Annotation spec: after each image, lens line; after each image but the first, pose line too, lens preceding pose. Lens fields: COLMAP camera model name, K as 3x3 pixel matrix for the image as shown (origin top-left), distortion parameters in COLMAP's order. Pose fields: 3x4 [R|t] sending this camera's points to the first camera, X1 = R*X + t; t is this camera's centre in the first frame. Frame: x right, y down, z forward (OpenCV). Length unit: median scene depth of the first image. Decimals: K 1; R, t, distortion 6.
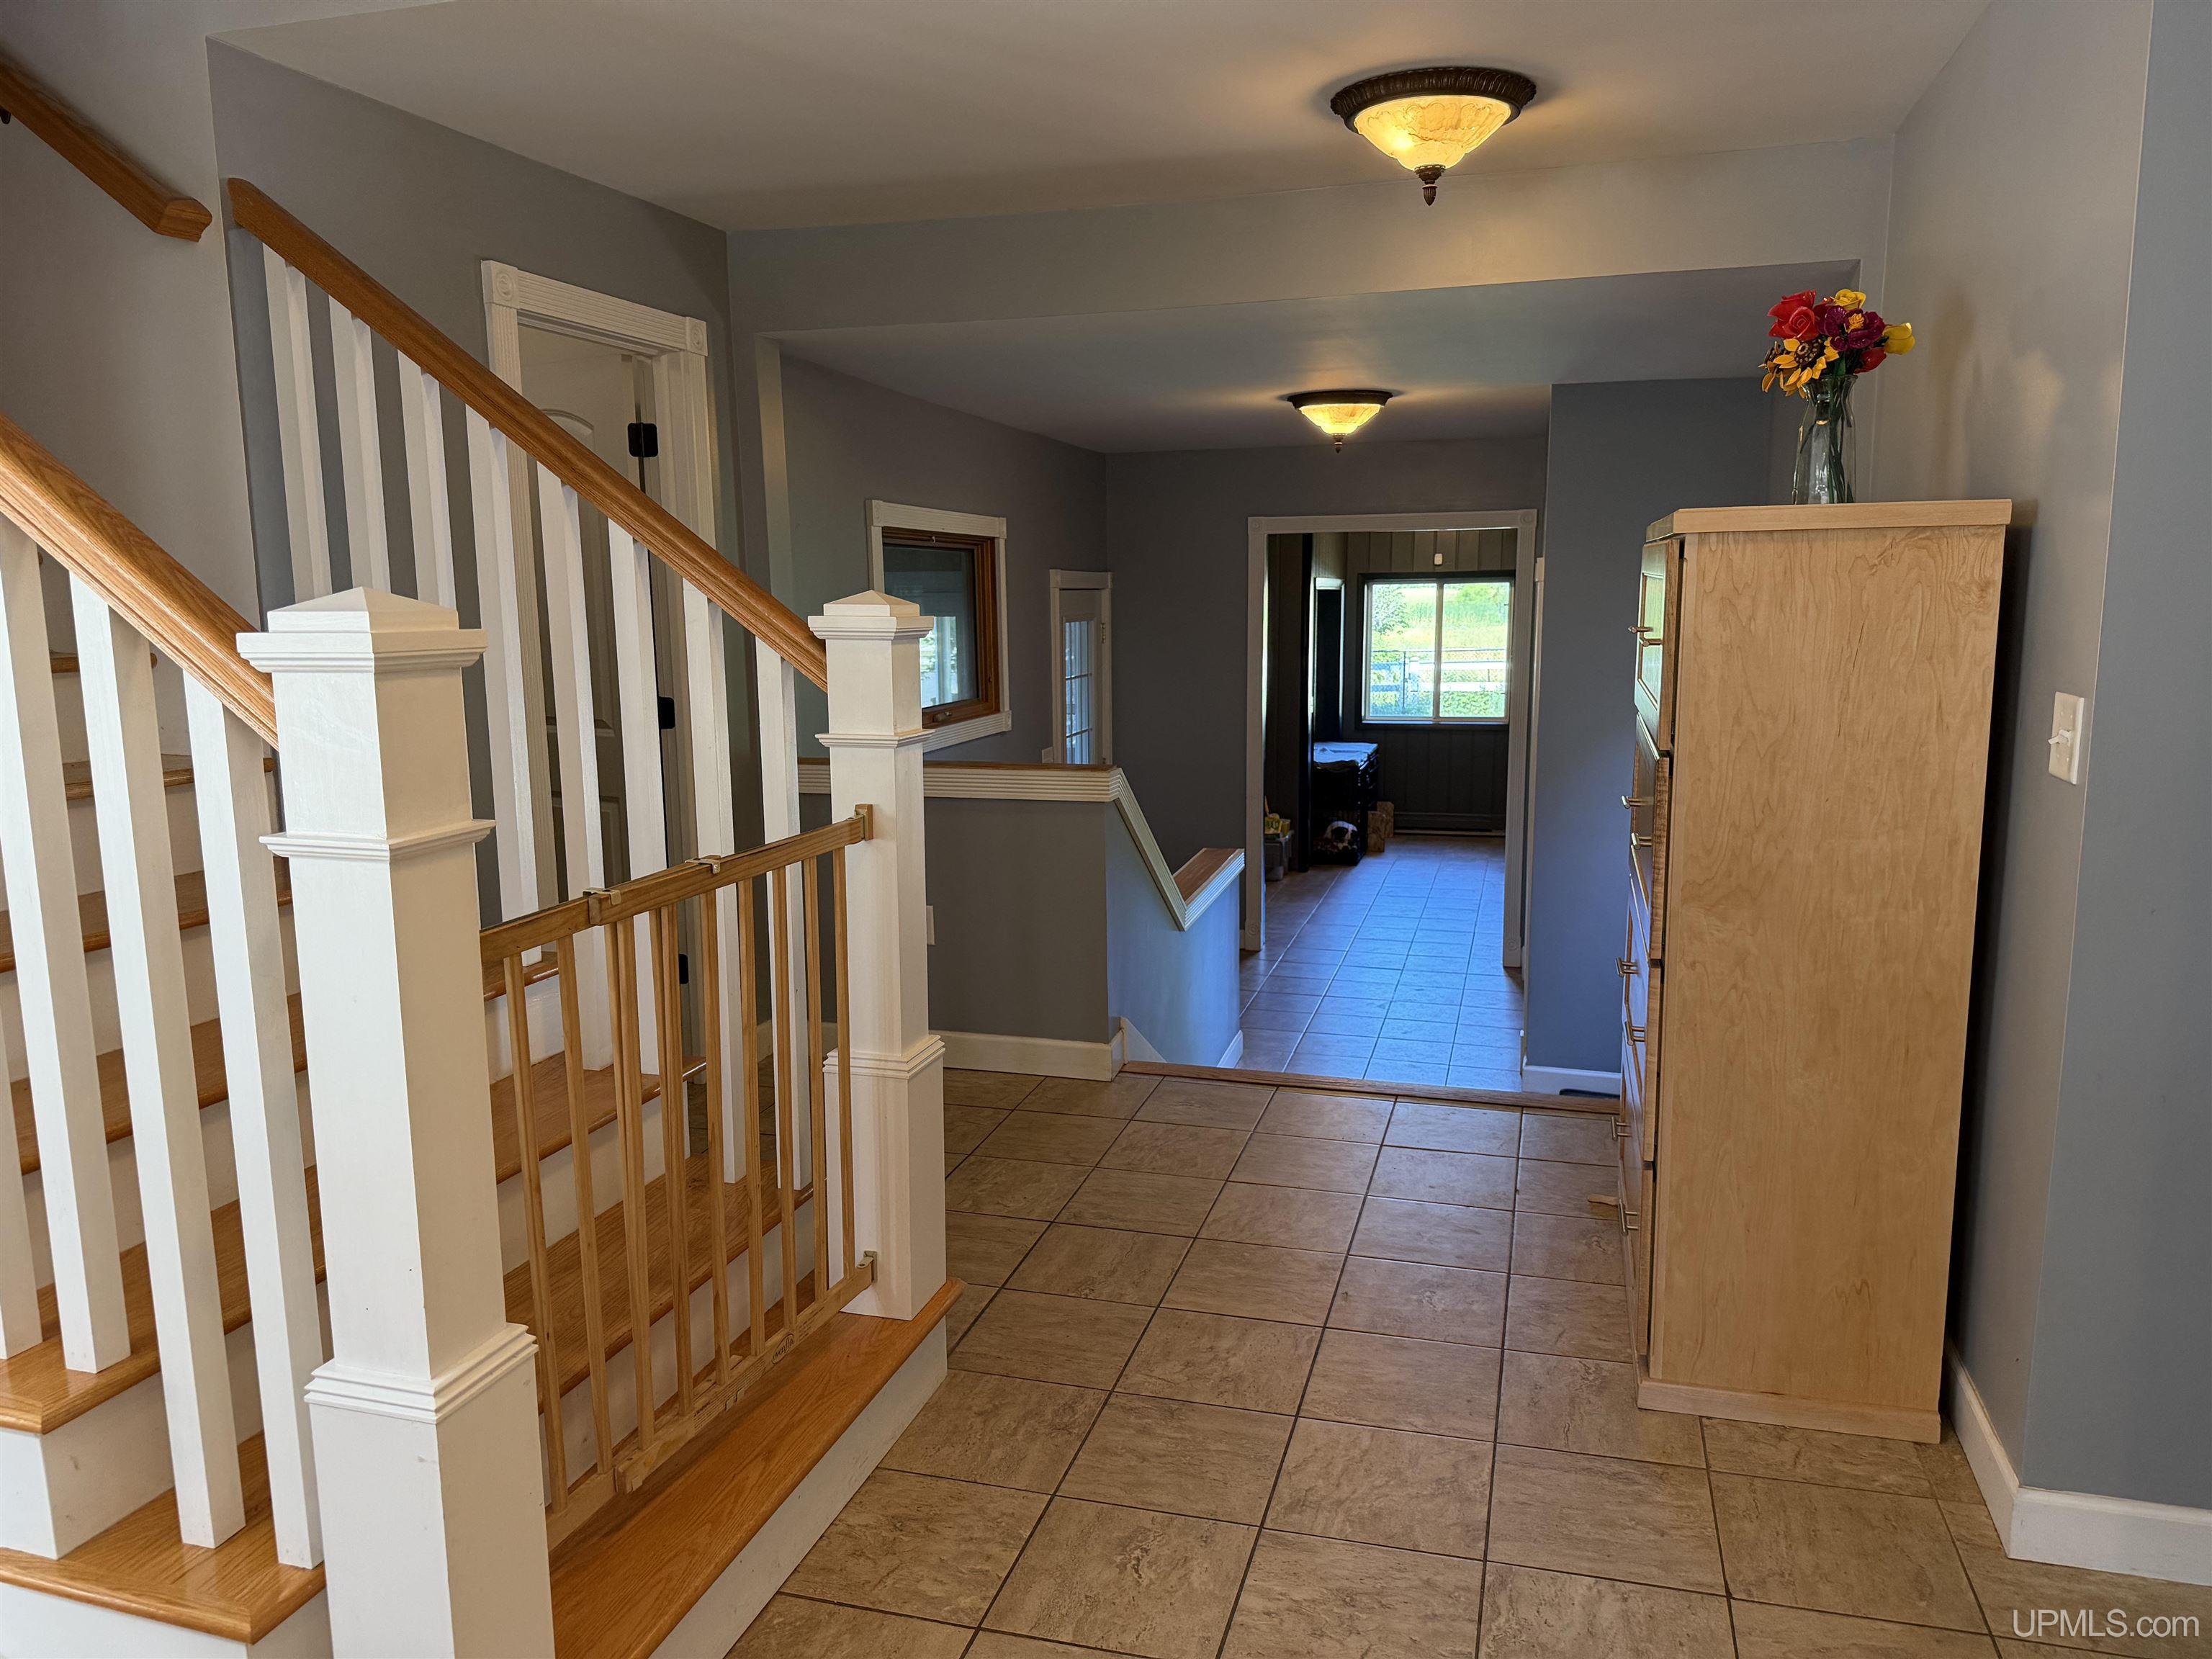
lens RADIAL K [[1552.2, 0, 1097.8], [0, 1552.2, 837.4], [0, 0, 1]] dist [0.165075, -0.255308]
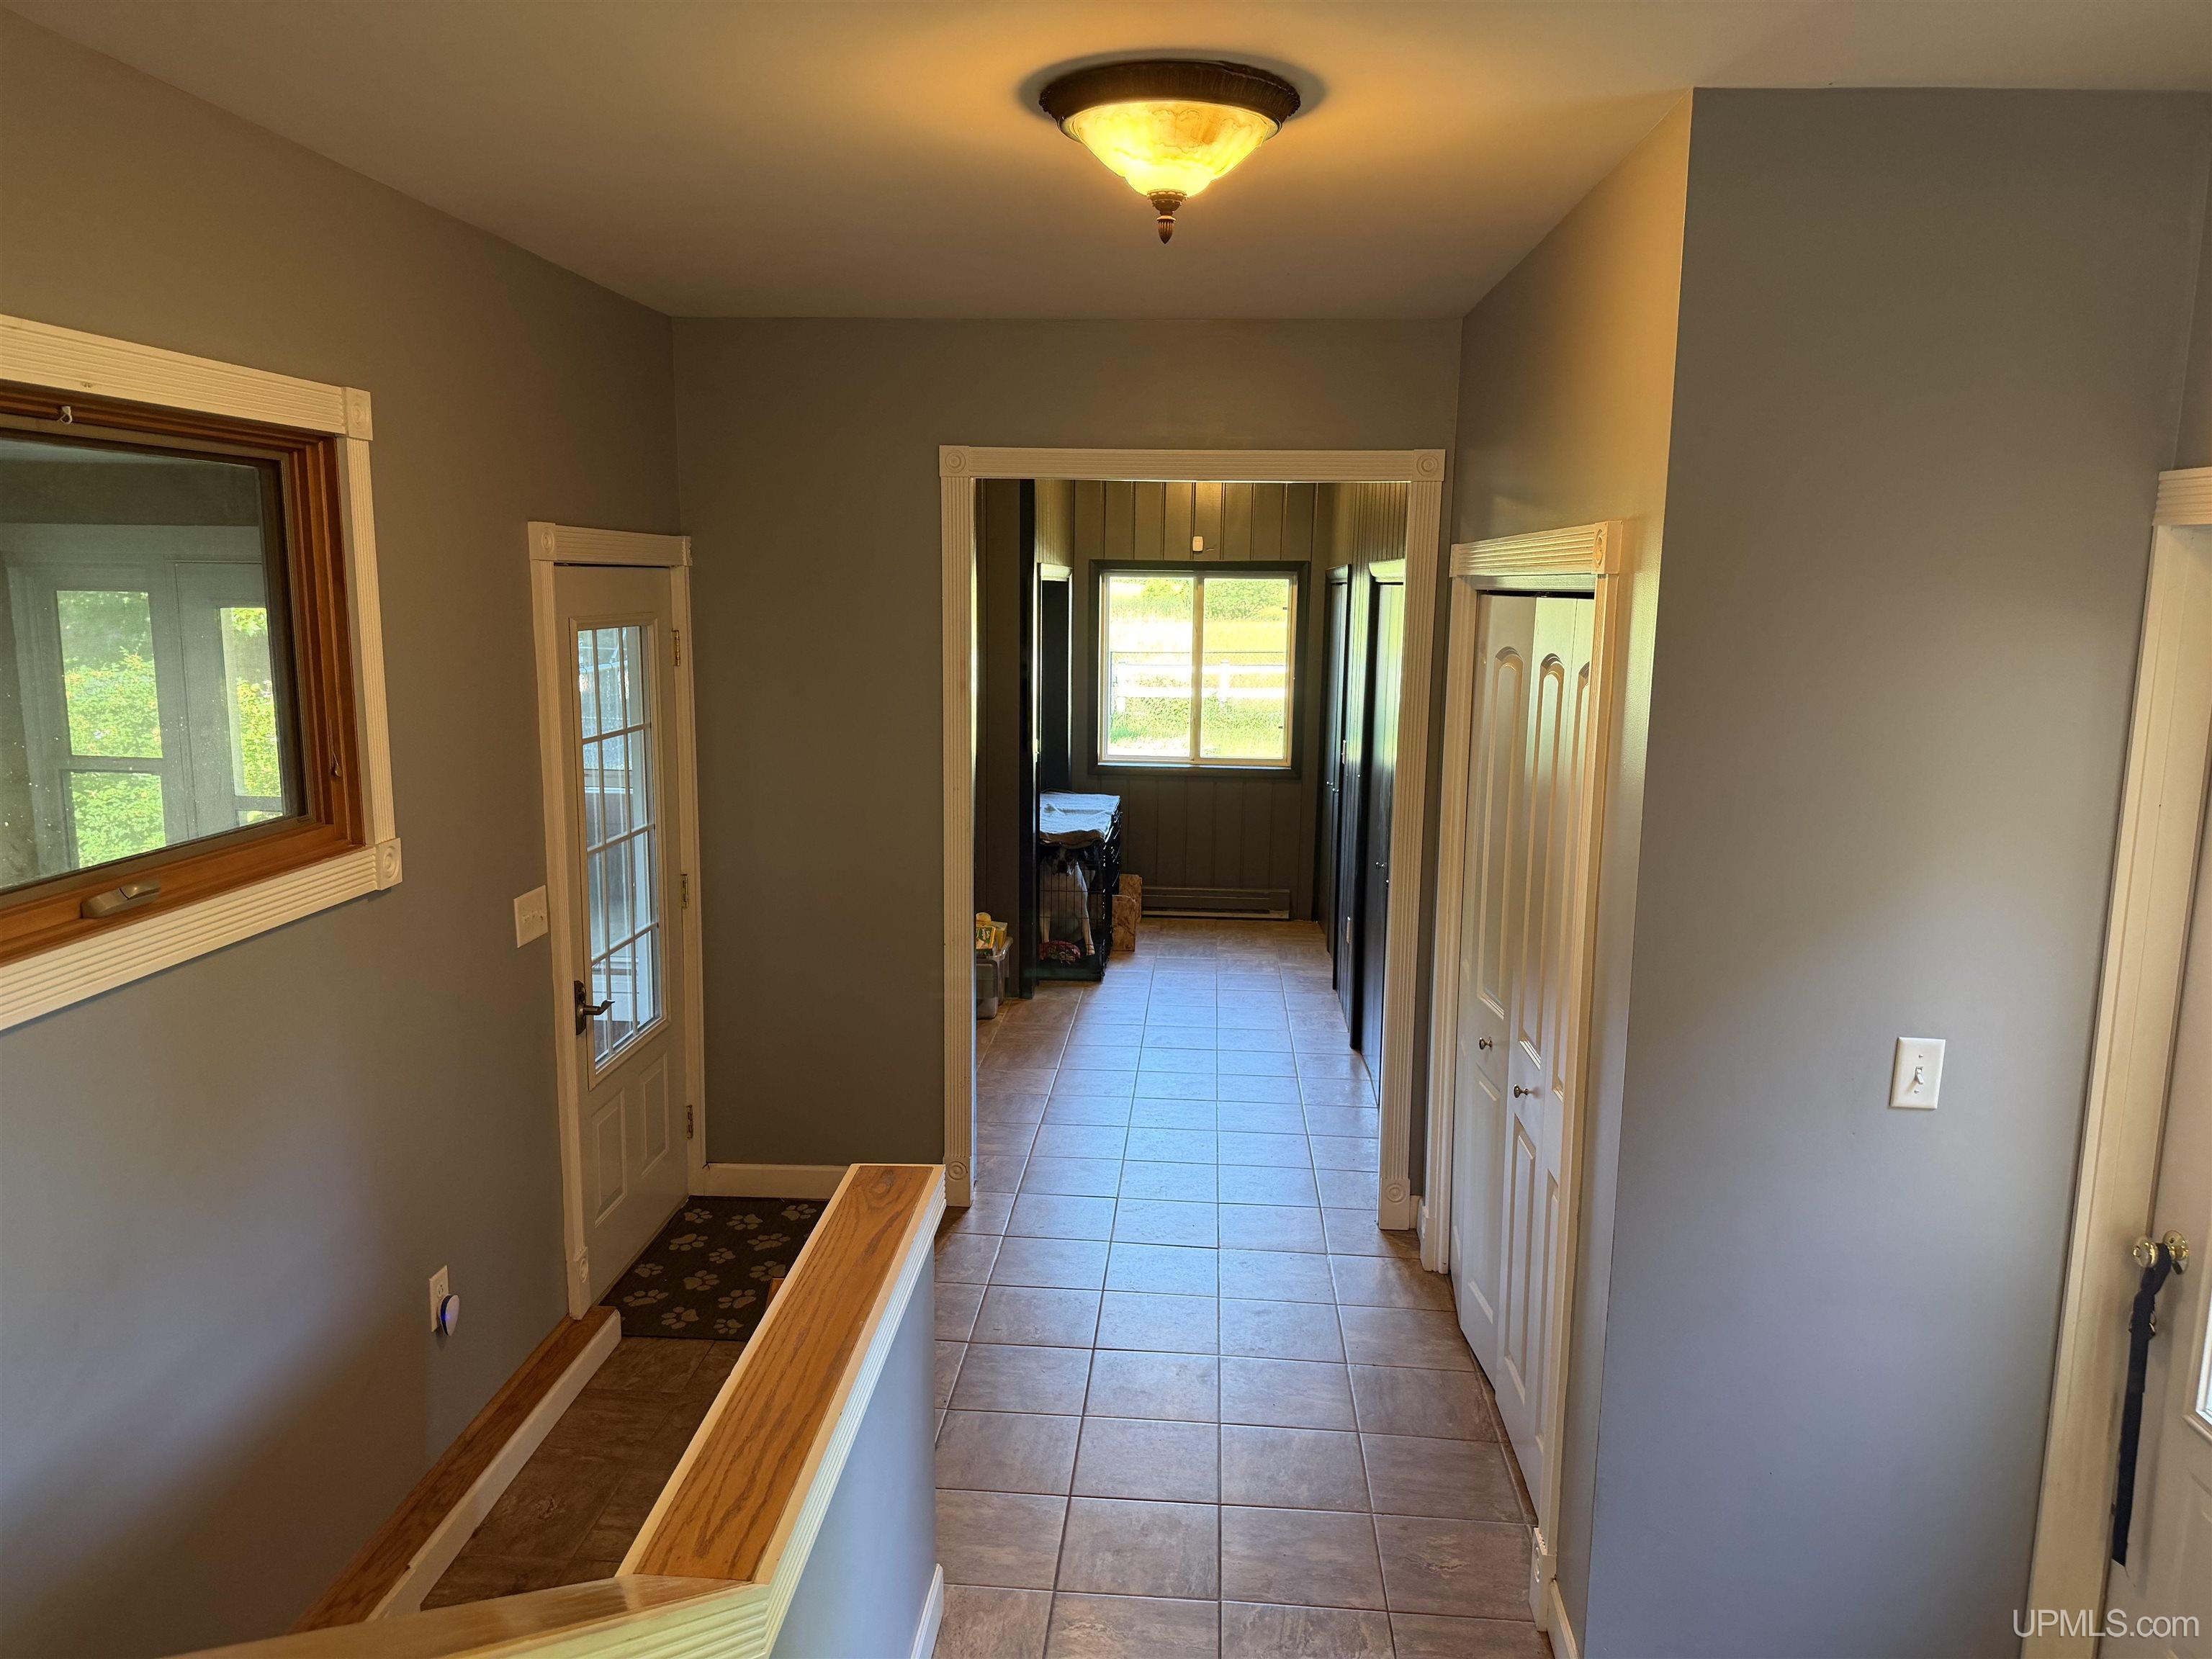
lens RADIAL K [[1552.2, 0, 1097.8], [0, 1552.2, 837.4], [0, 0, 1]] dist [0.165075, -0.255308]
pose [[0.980303, -0.011070, 0.197187, 0.029340], [0.009693, 0.999921, 0.007946, -0.051560], [-0.197259, -0.005878, 0.980334, 0.326808]]
